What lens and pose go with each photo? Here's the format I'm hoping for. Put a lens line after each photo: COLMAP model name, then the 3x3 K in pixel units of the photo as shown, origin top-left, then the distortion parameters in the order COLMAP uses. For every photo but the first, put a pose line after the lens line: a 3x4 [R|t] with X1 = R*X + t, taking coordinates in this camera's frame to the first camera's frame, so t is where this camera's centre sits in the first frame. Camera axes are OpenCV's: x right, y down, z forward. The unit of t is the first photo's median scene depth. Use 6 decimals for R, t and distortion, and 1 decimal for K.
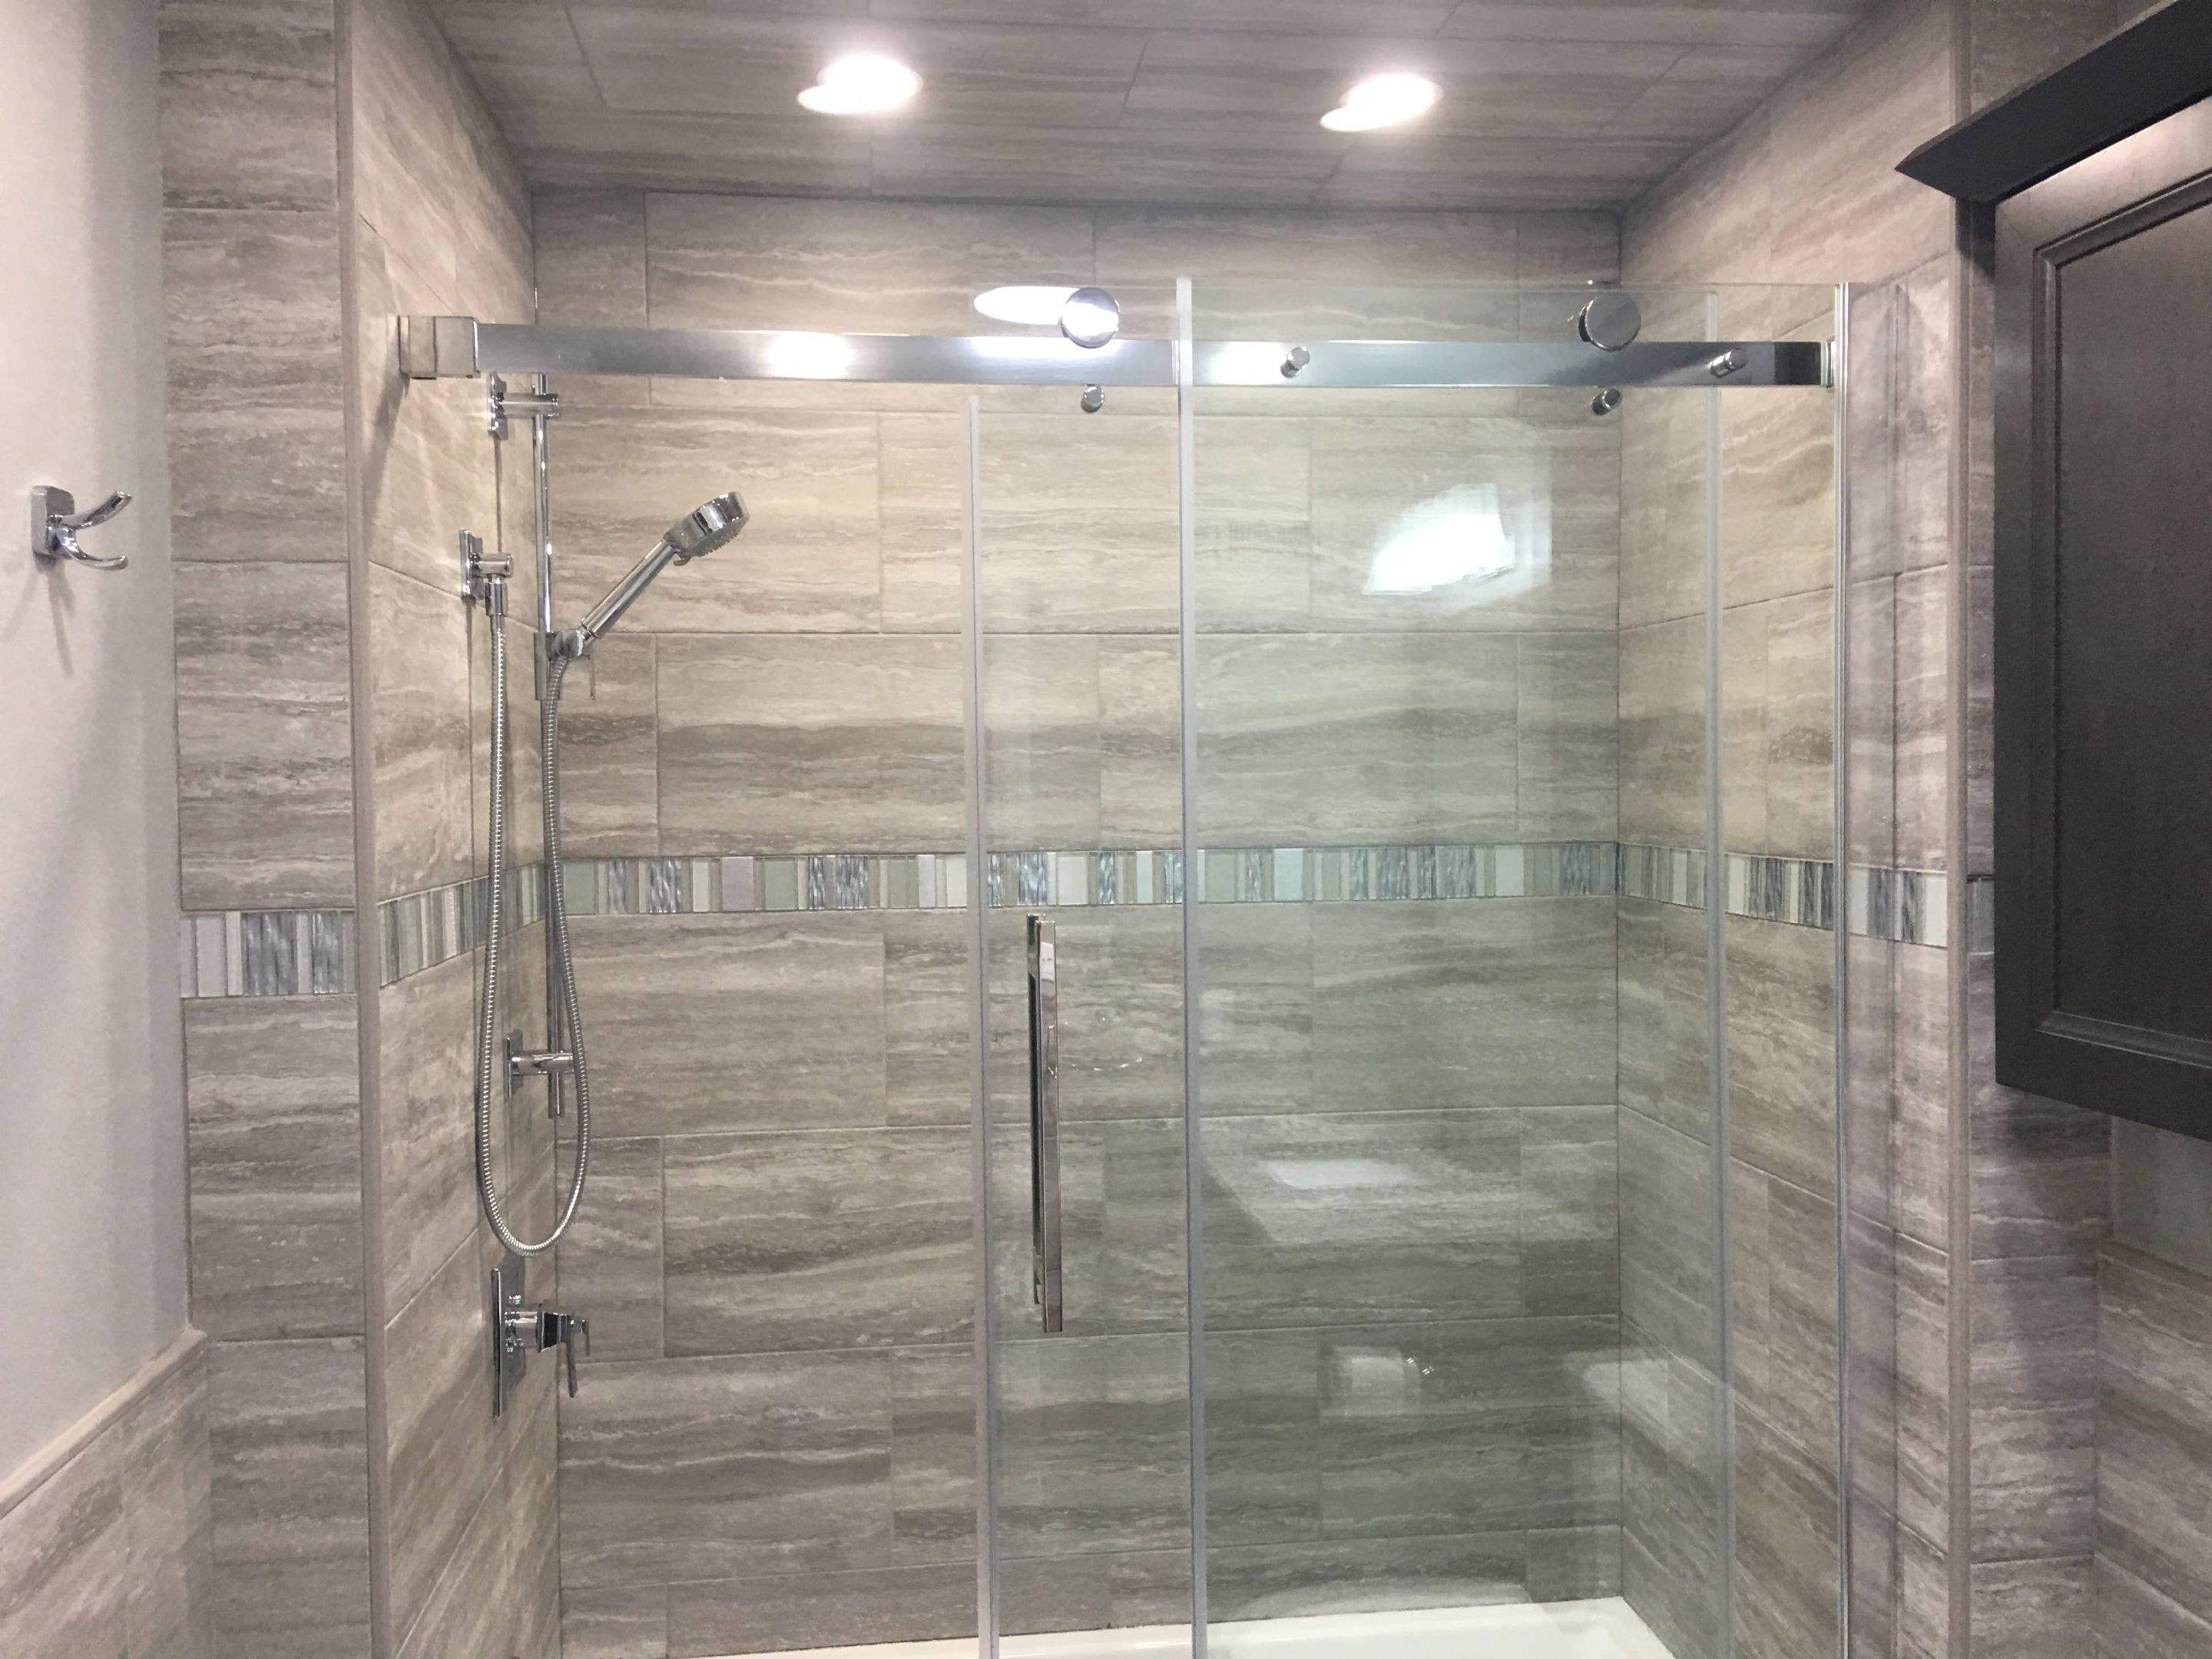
lens RADIAL K [[1861.6, 0, 1100.0], [0, 1861.6, 839.1], [0, 0, 1]] dist [0.087259, -0.136816]
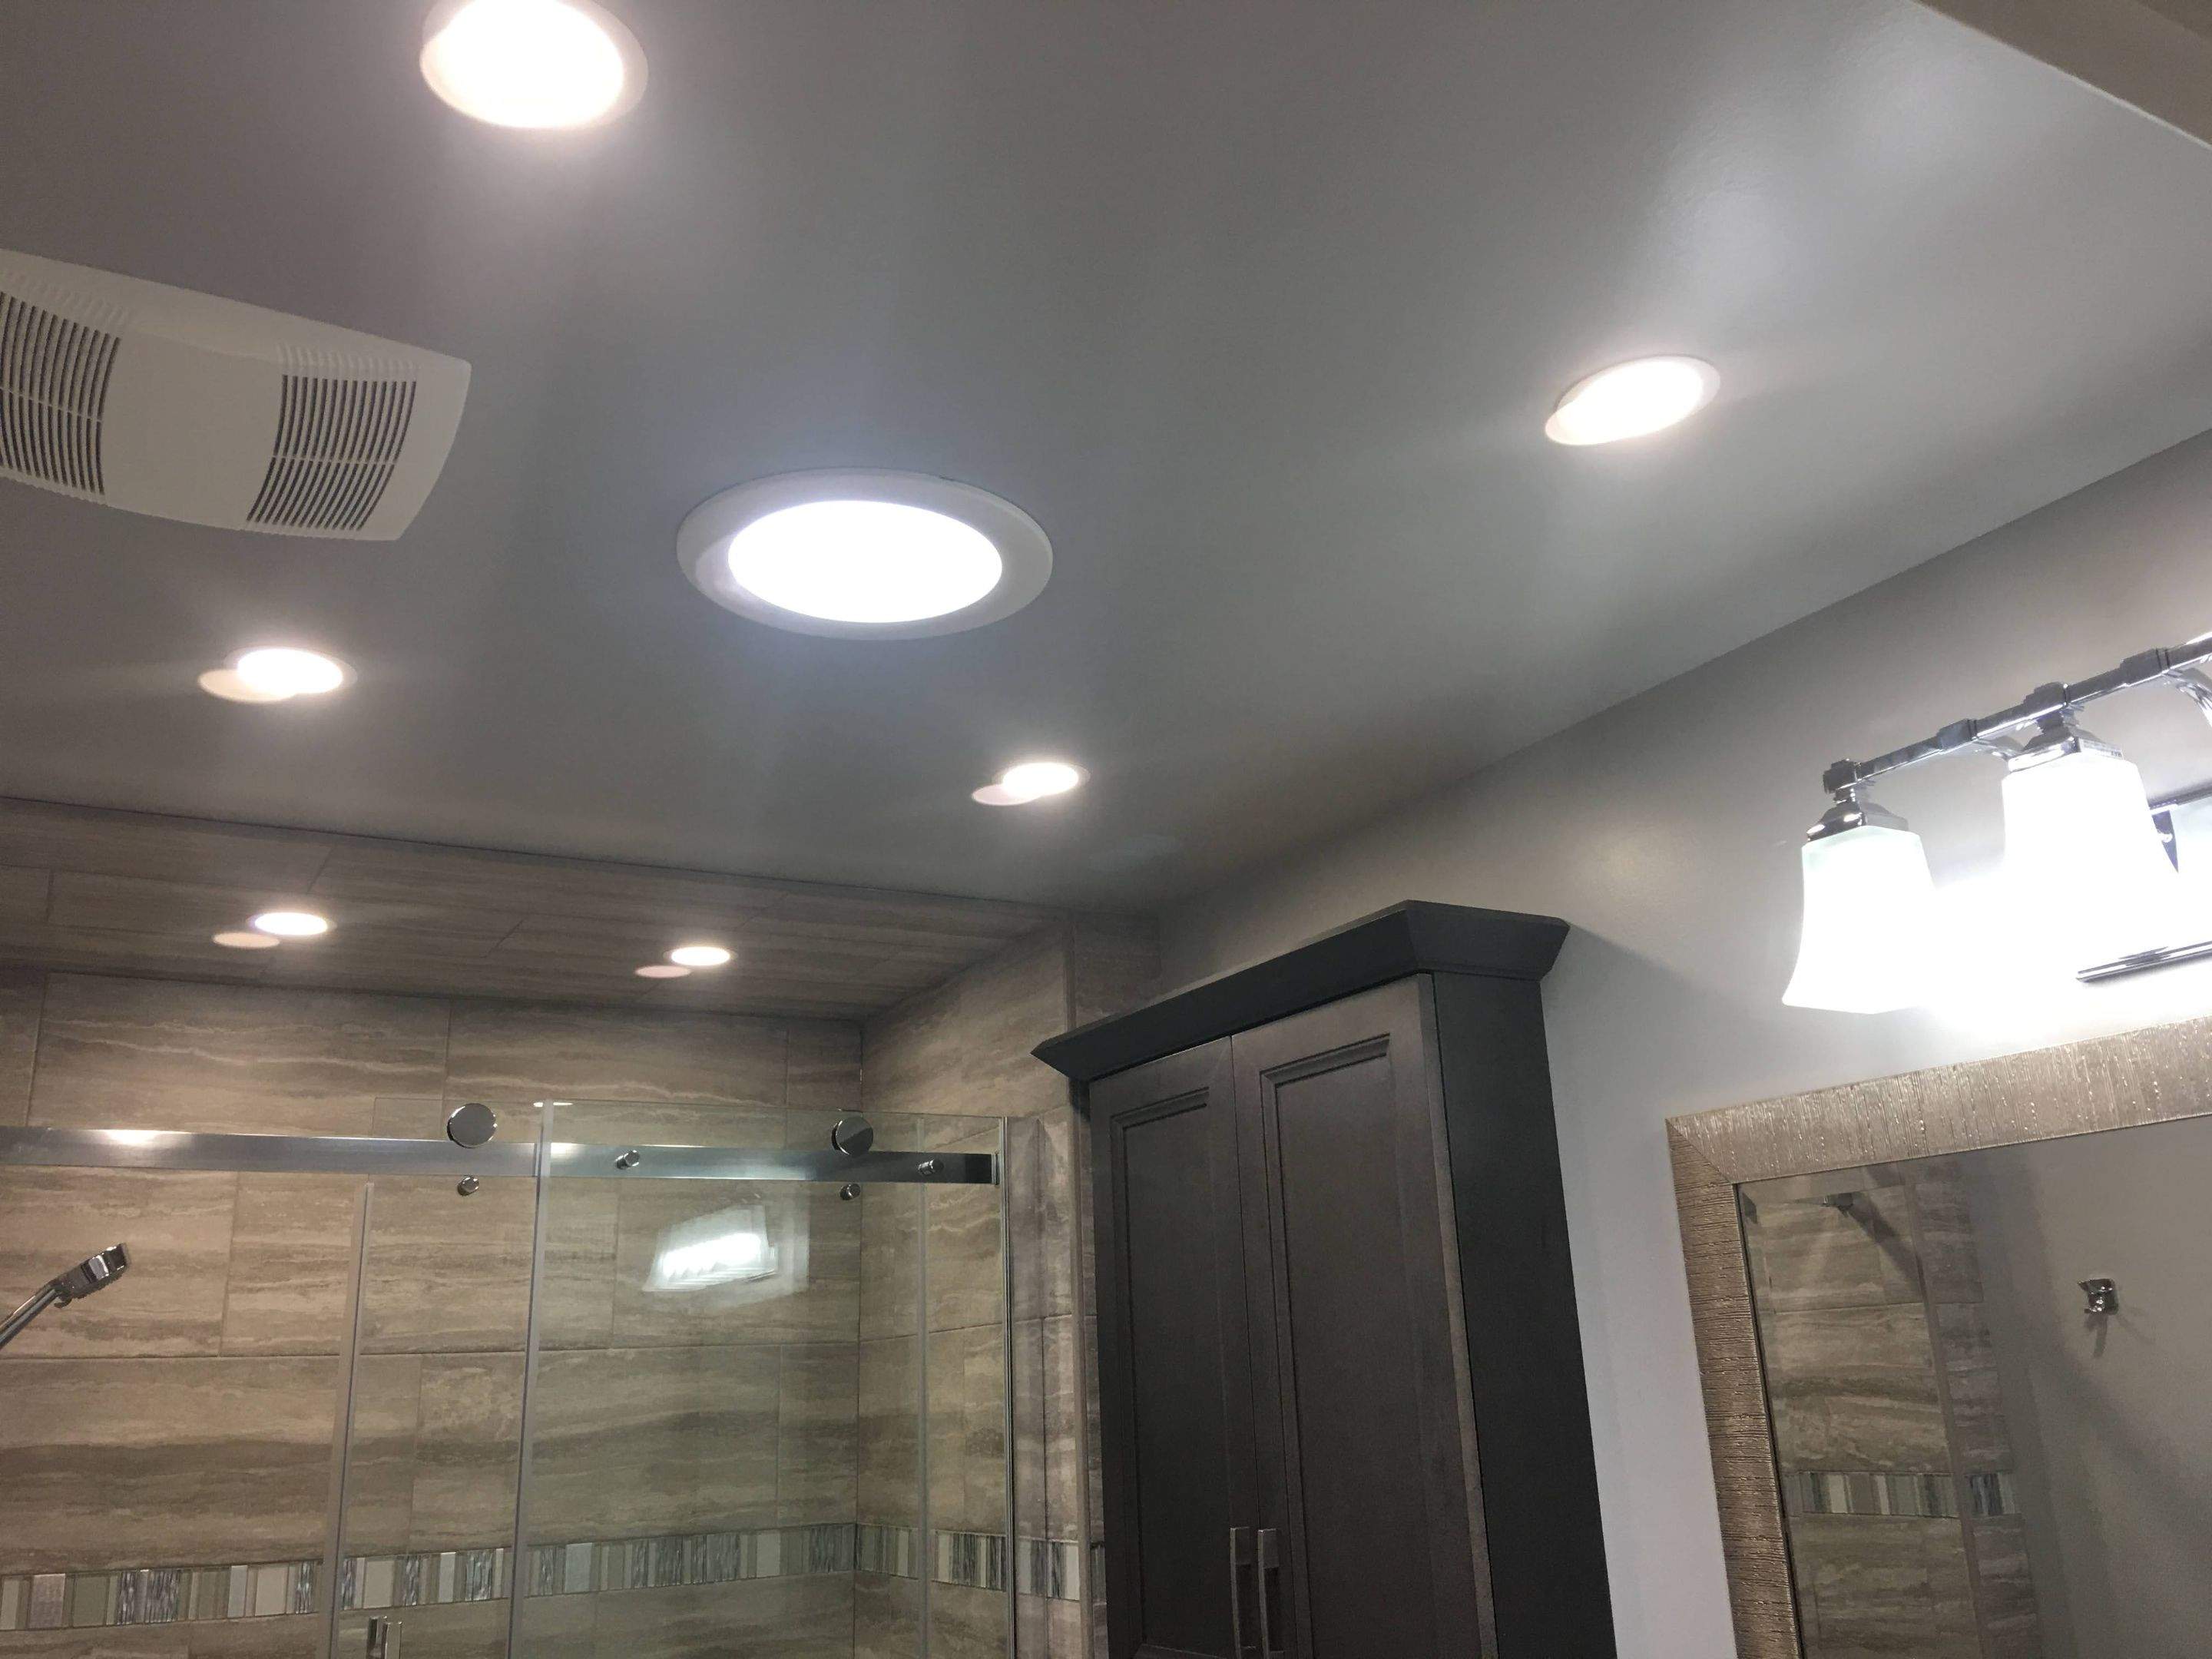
lens RADIAL K [[1861.6, 0, 1119.4], [0, 1861.6, 824.8], [0, 0, 1]] dist [0.087259, -0.136816]
pose [[0.922469, 0.096839, 0.373729, -0.073416], [0.036801, 0.941567, -0.334810, -0.011360], [-0.384314, 0.322605, 0.865002, -0.297634]]
